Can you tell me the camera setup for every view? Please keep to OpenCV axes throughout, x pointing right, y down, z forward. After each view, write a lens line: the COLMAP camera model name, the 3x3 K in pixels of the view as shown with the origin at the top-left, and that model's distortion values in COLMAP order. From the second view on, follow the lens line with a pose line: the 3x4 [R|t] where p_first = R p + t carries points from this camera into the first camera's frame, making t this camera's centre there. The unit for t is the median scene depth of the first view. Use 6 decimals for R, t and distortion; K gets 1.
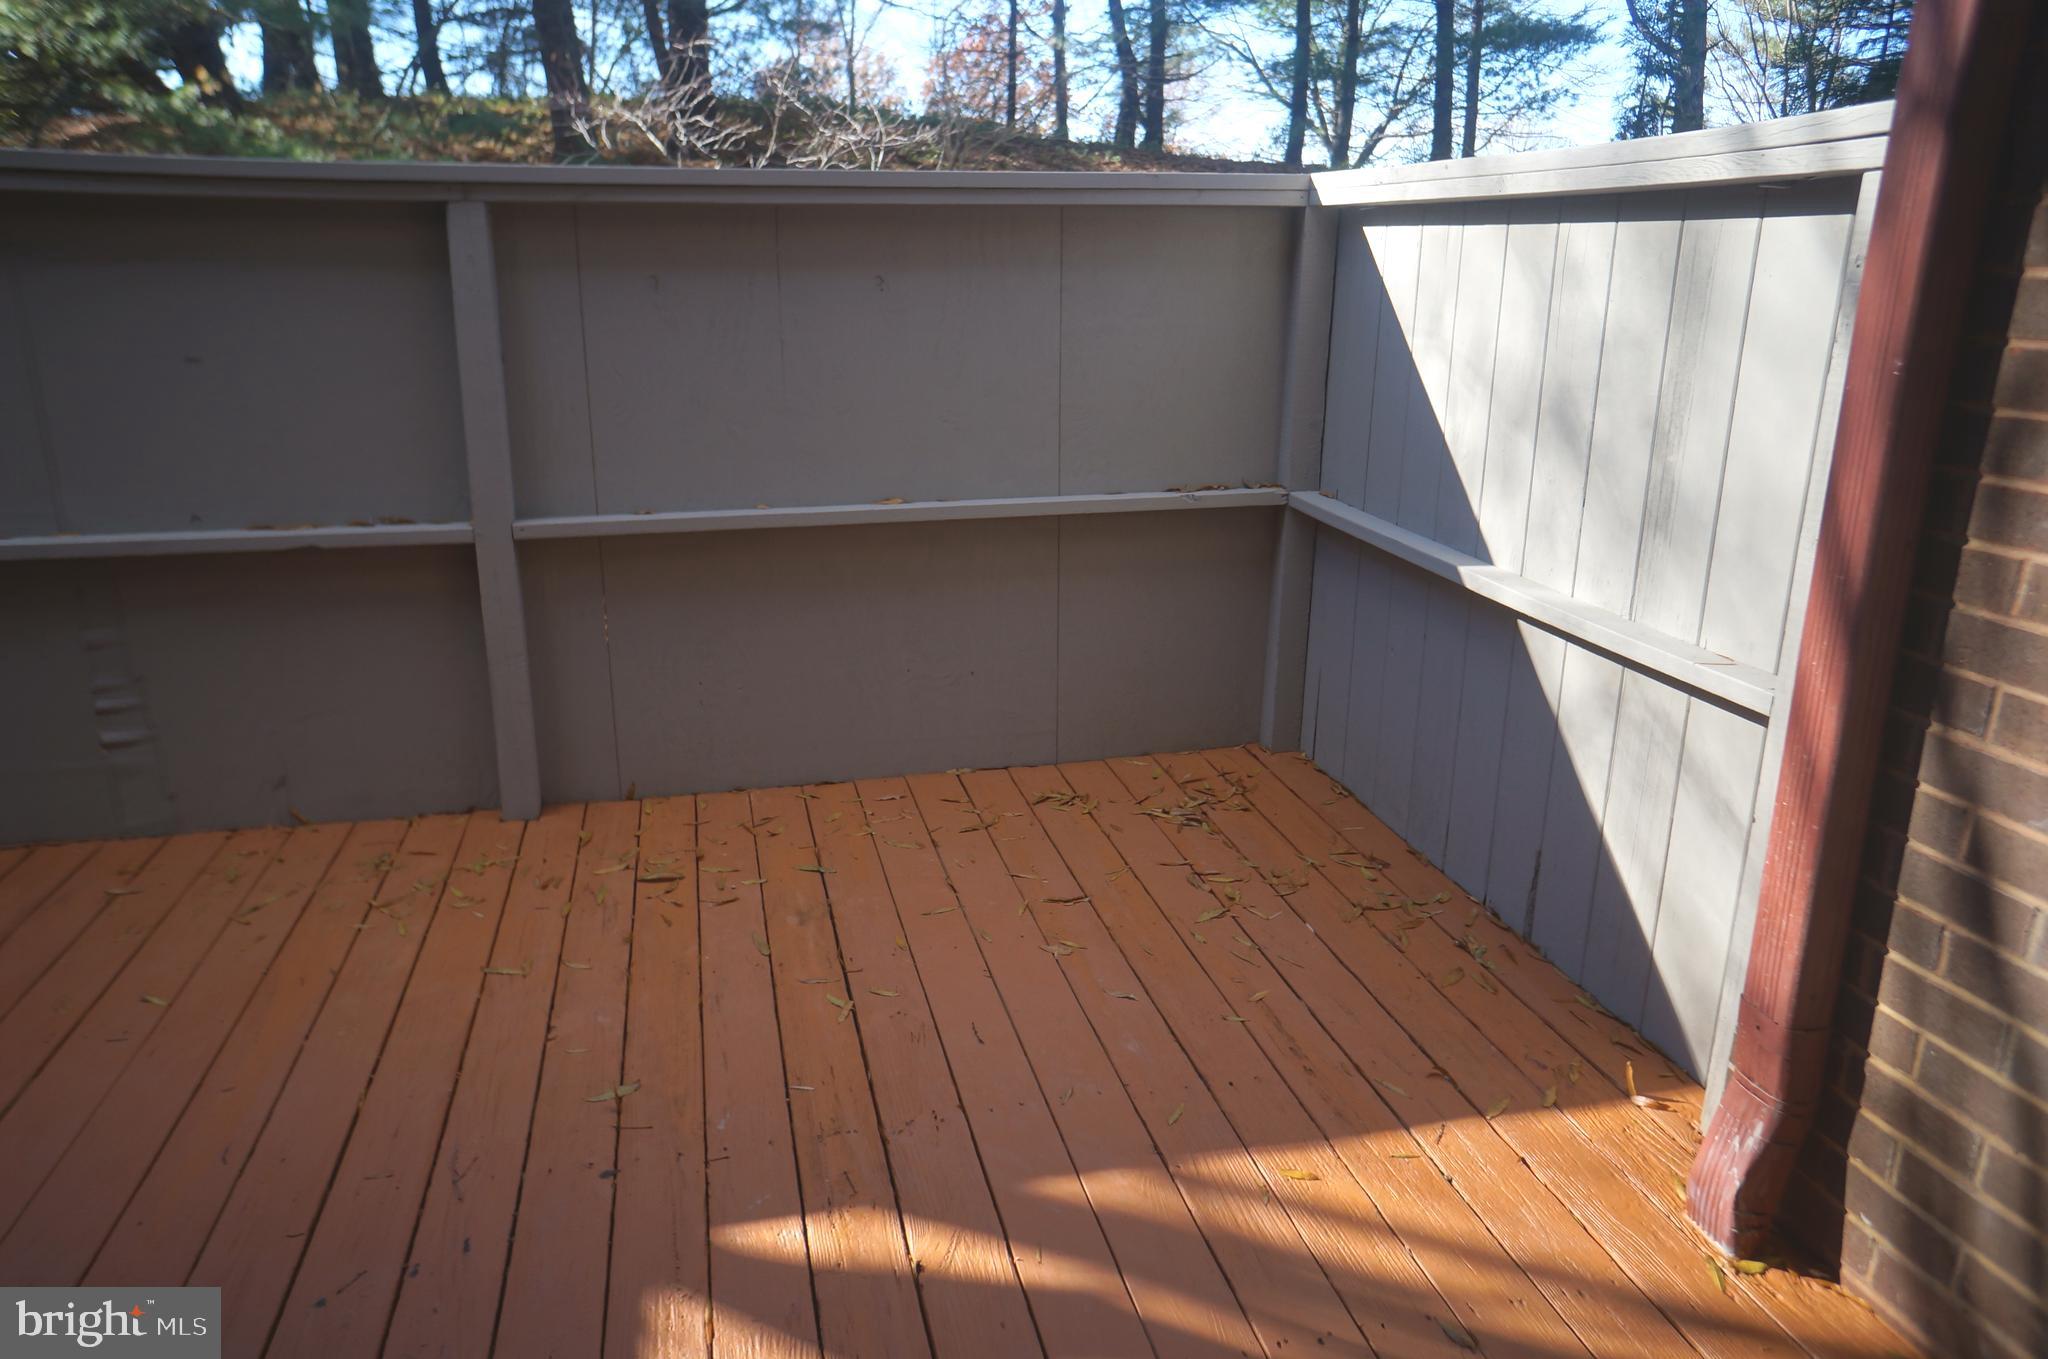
lens RADIAL K [[1388.5, 0, 1019.4], [0, 1388.5, 678.2], [0, 0, 1]] dist [-0.063537, 0.086147]
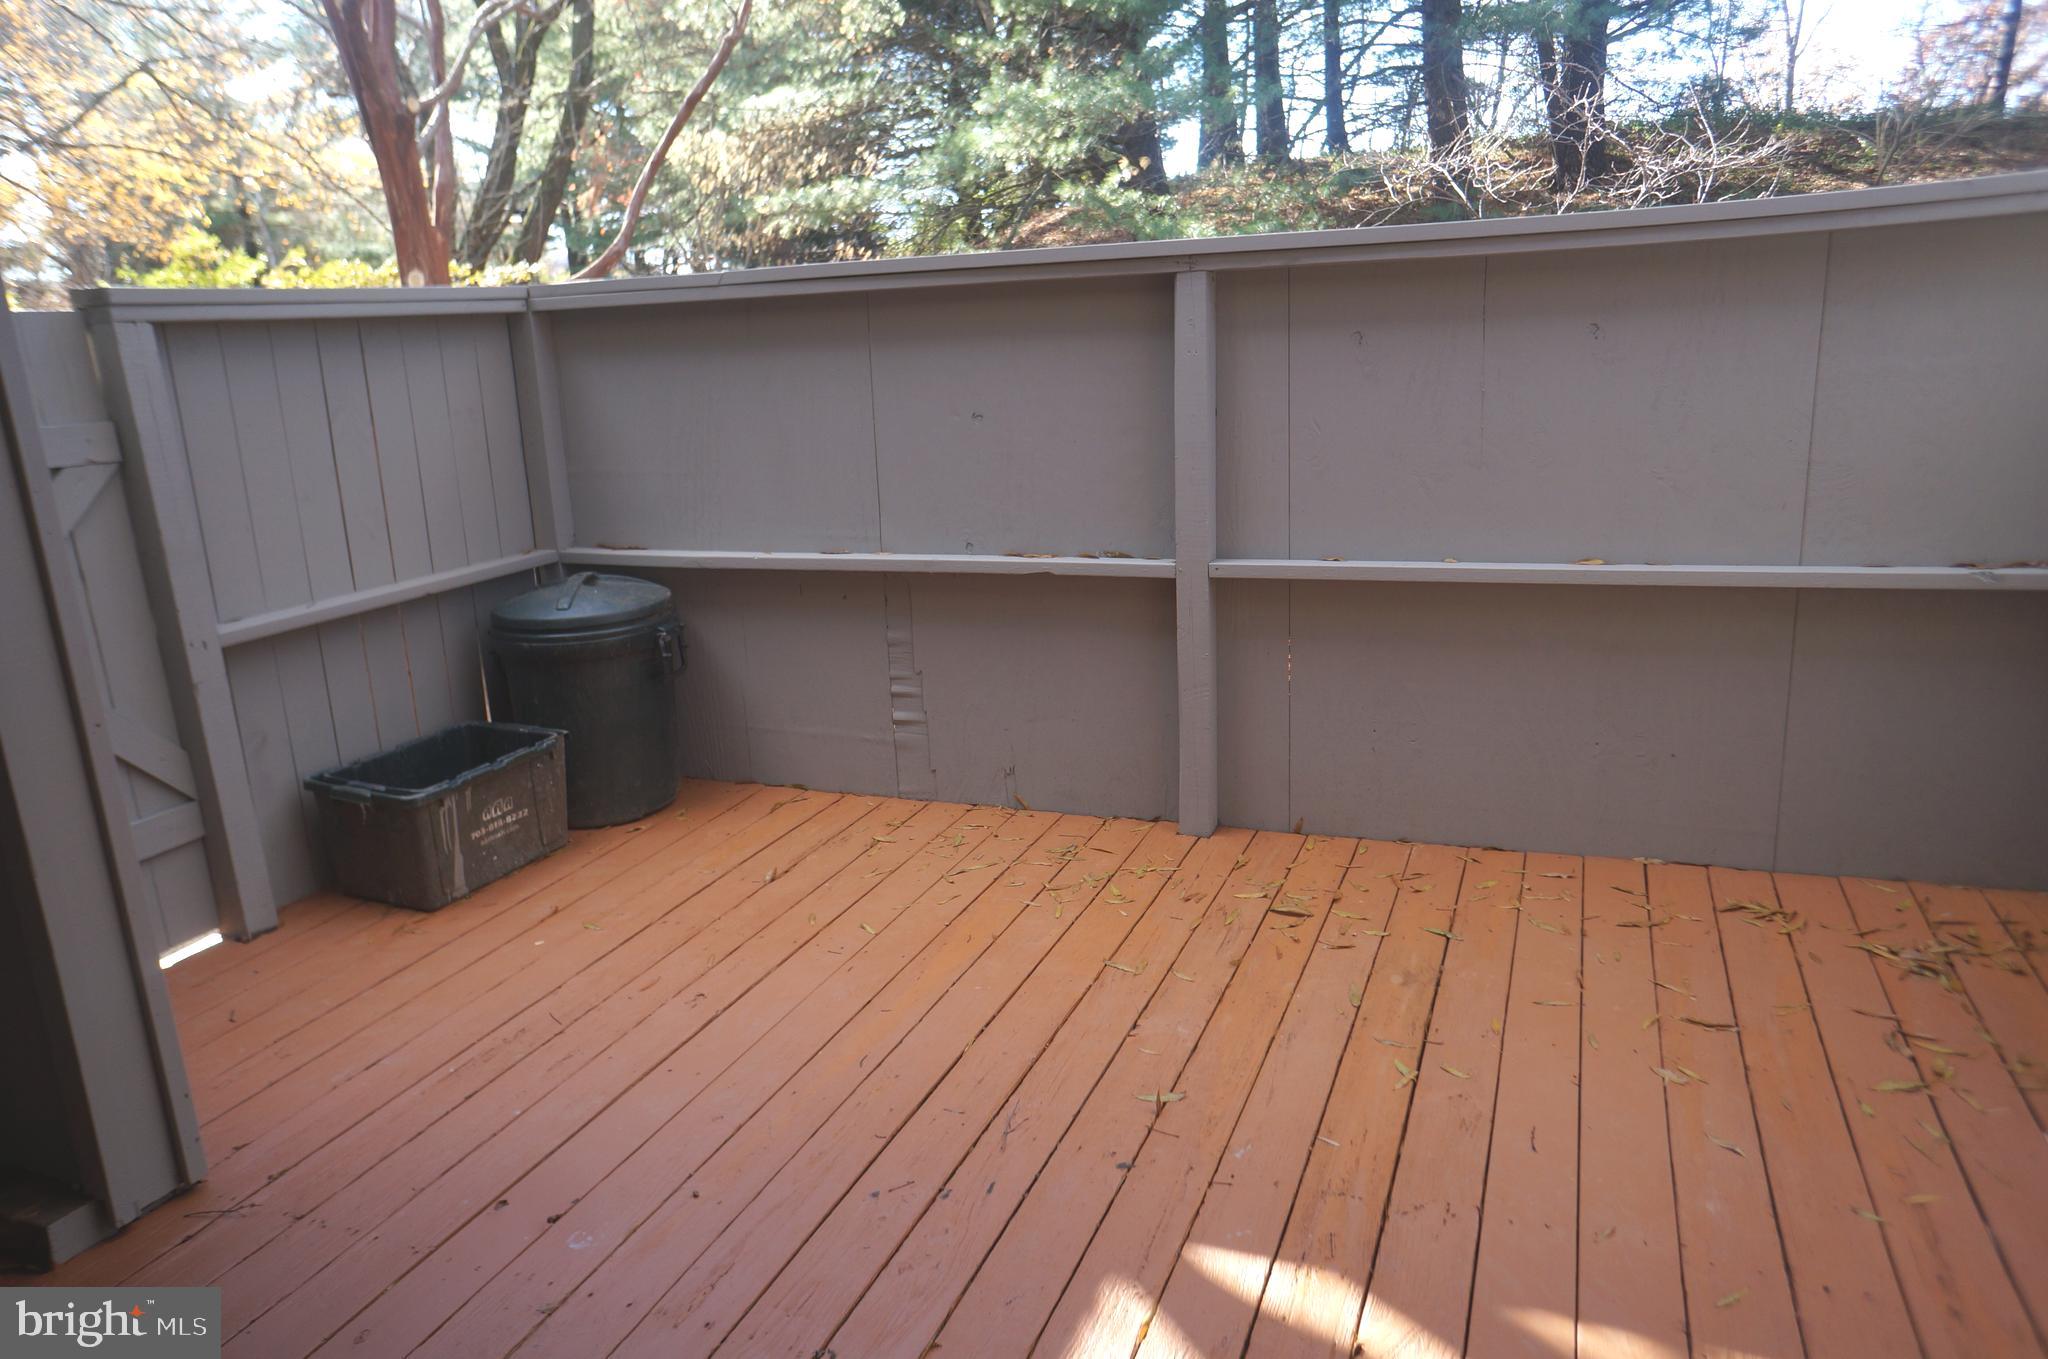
lens RADIAL K [[1388.5, 0, 1010.2], [0, 1388.5, 675.0], [0, 0, 1]] dist [-0.063537, 0.086147]
pose [[0.815042, 0.097481, -0.571143, 0.136614], [-0.113958, 0.993461, 0.006938, -0.014381], [0.568085, 0.059432, 0.820821, 0.020179]]
